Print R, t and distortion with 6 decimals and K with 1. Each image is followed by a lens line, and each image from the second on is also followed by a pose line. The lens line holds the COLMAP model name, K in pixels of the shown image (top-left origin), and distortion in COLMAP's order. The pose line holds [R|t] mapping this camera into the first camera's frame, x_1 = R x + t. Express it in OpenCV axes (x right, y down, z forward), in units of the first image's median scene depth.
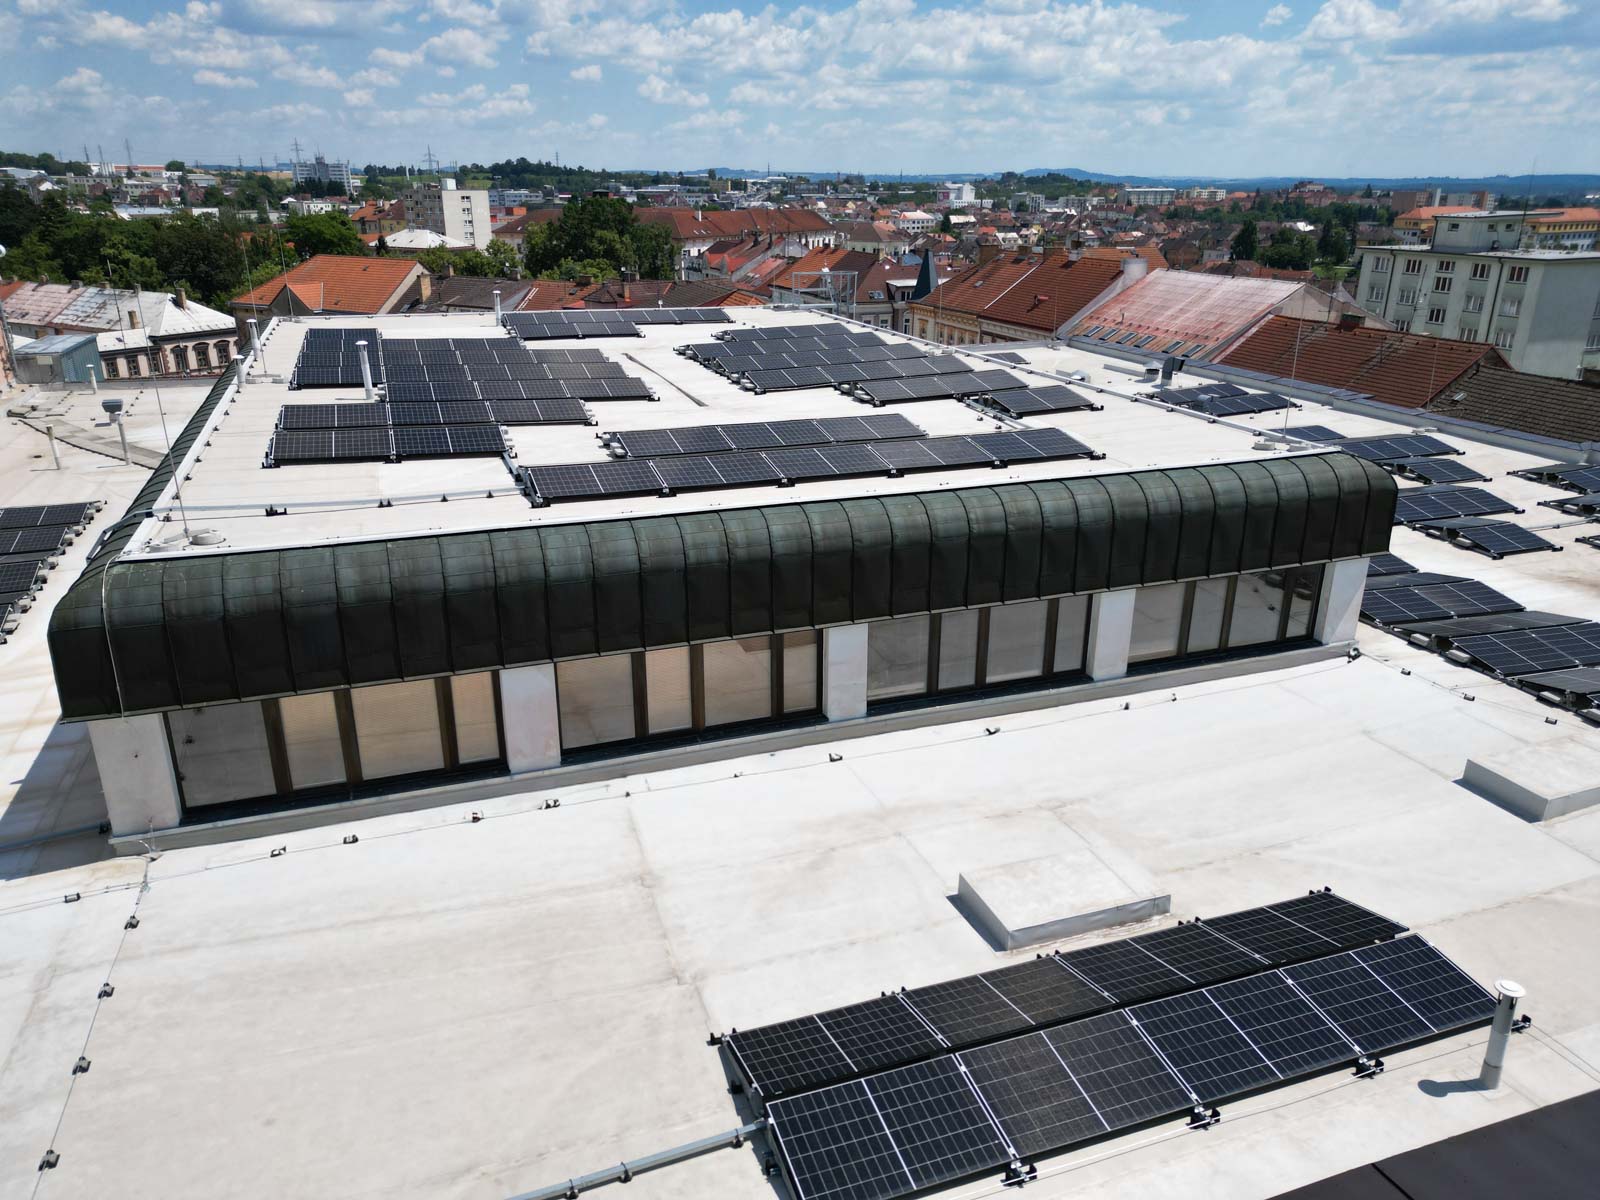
lens RADIAL K [[1143.3, 0, 800.0], [0, 1143.3, 600.0], [0, 0, 1]] dist [0.066152, -0.068370]
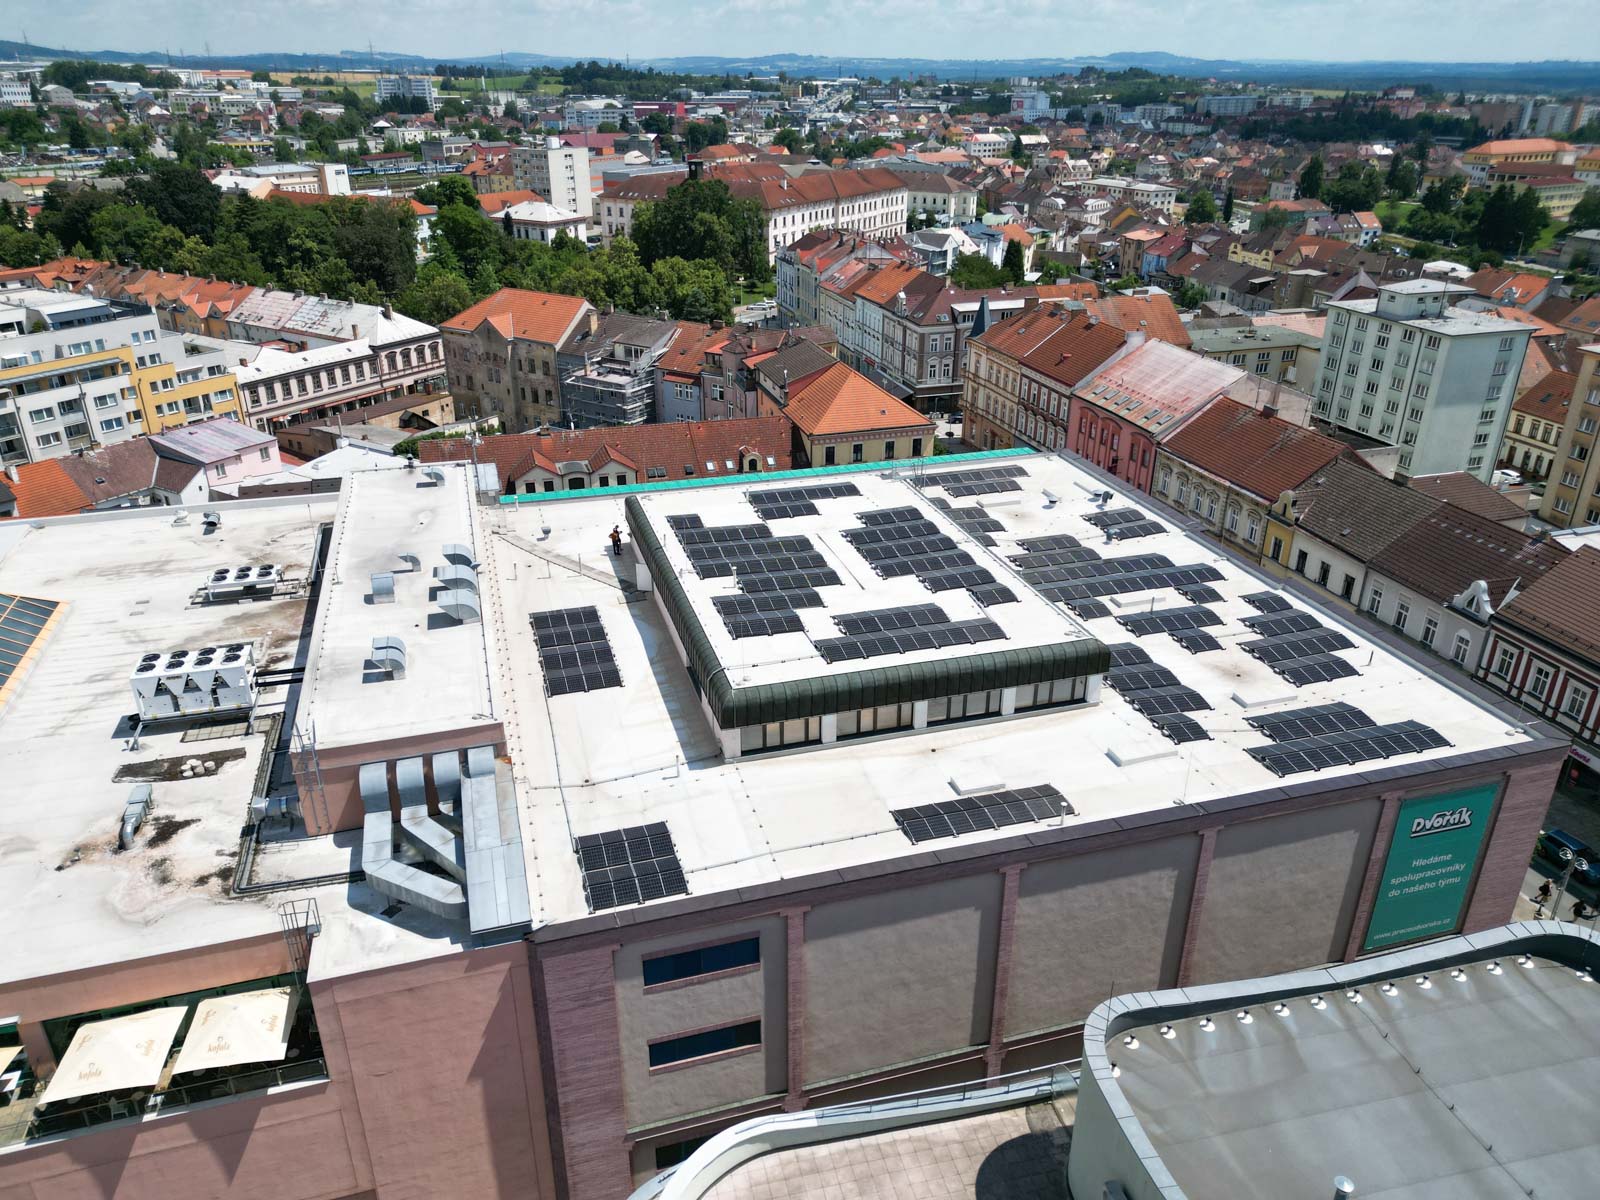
lens RADIAL K [[1126.9, 0, 804.1], [0, 1126.9, 623.3], [0, 0, 1]] dist [0.061267, -0.060593]
pose [[0.998608, 0.022913, -0.047498, -0.149170], [-0.017968, 0.994619, 0.102028, -0.529347], [0.049580, -0.101032, 0.993647, -2.226084]]
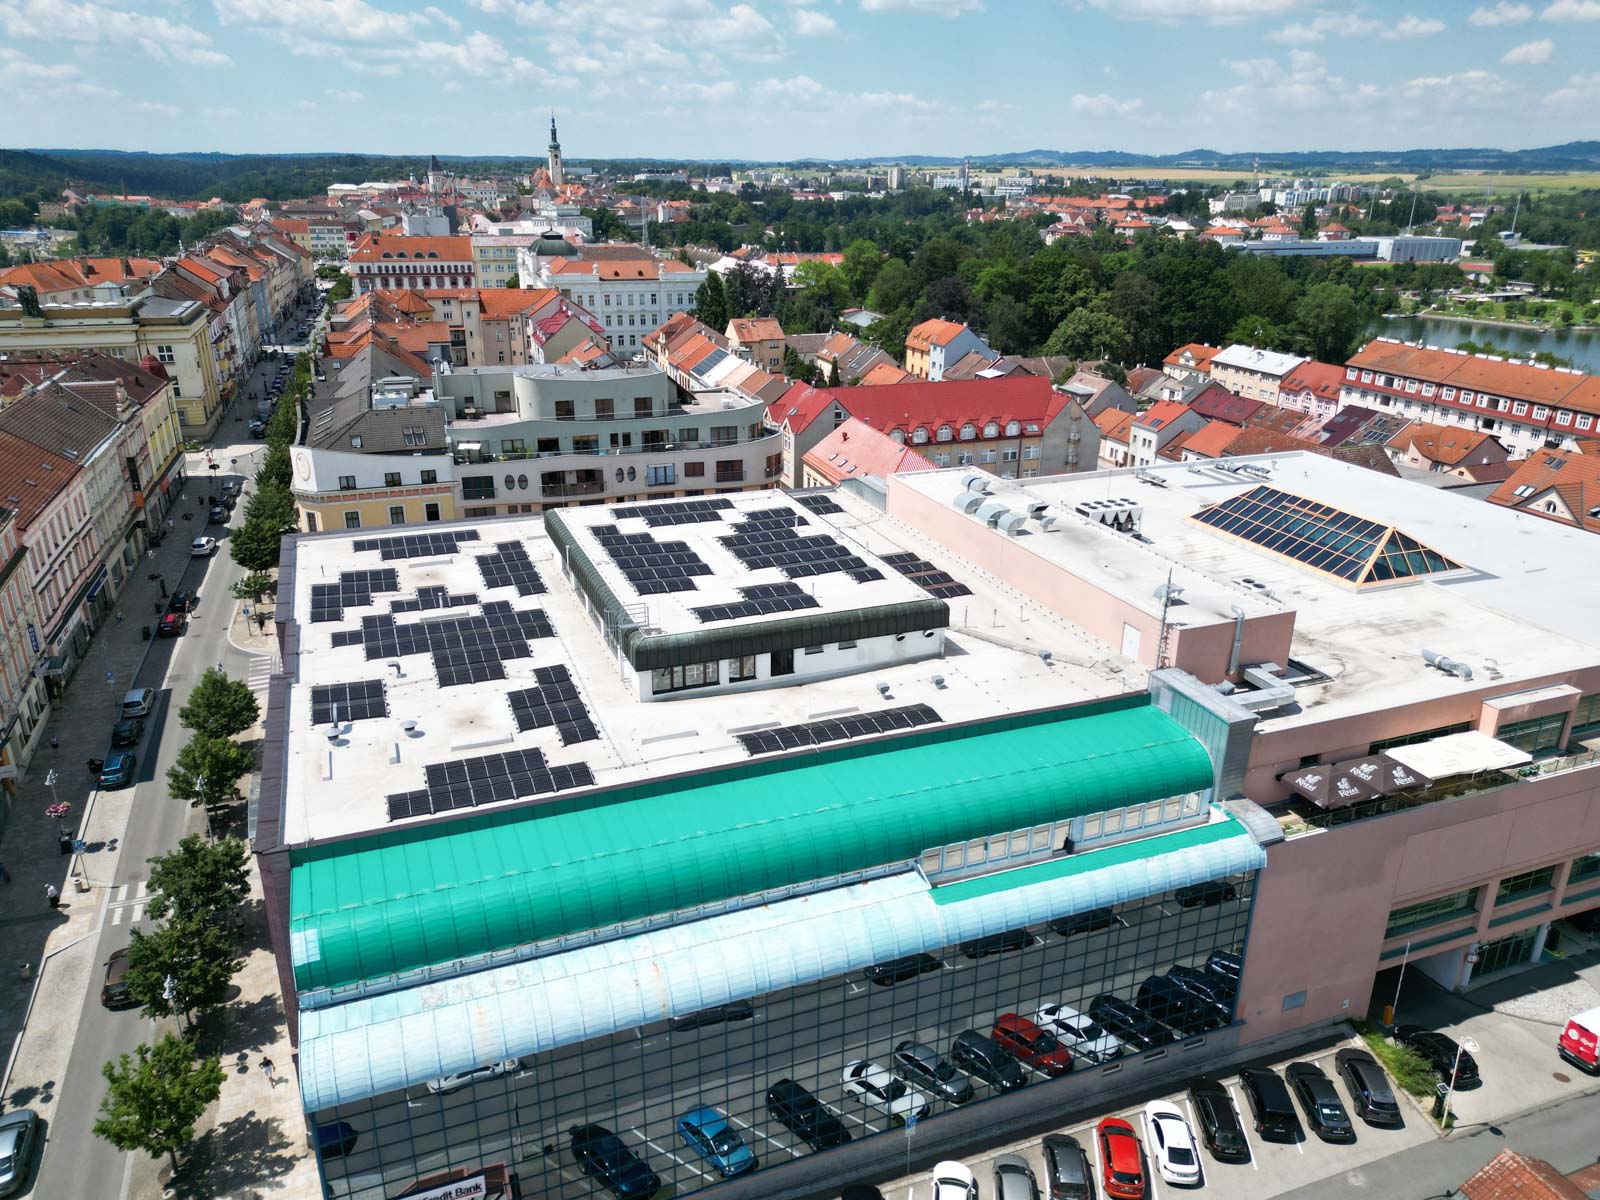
lens RADIAL K [[1126.9, 0, 804.1], [0, 1126.9, 623.3], [0, 0, 1]] dist [0.061267, -0.060593]
pose [[-0.999326, 0.000955, -0.036689, -0.406051], [-0.023743, 0.745472, 0.666114, -3.278916], [0.027987, 0.666536, -0.744947, 5.485928]]
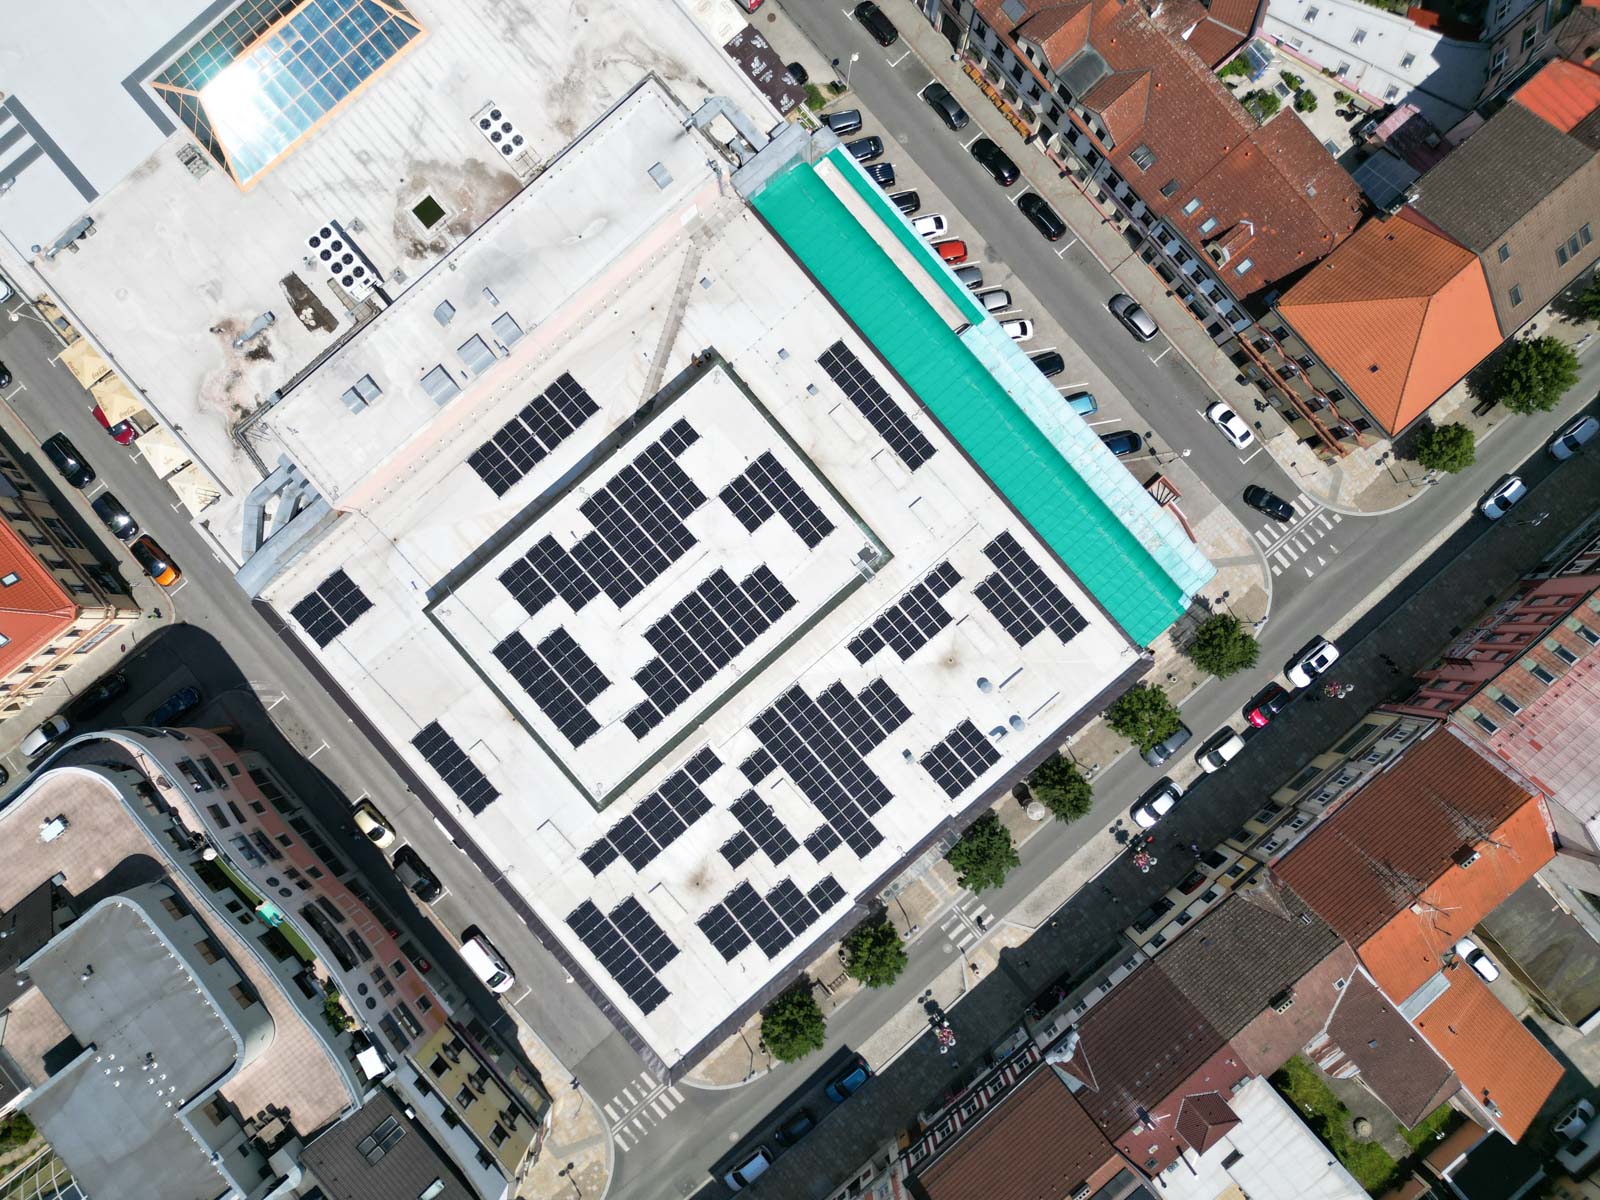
lens RADIAL K [[1143.3, 0, 800.0], [0, 1143.3, 600.0], [0, 0, 1]] dist [0.066152, -0.068370]
pose [[0.360340, 0.932613, -0.019713, 0.149512], [-0.311663, 0.140284, 0.939780, -5.298892], [0.879216, -0.332497, 0.341211, 0.551008]]
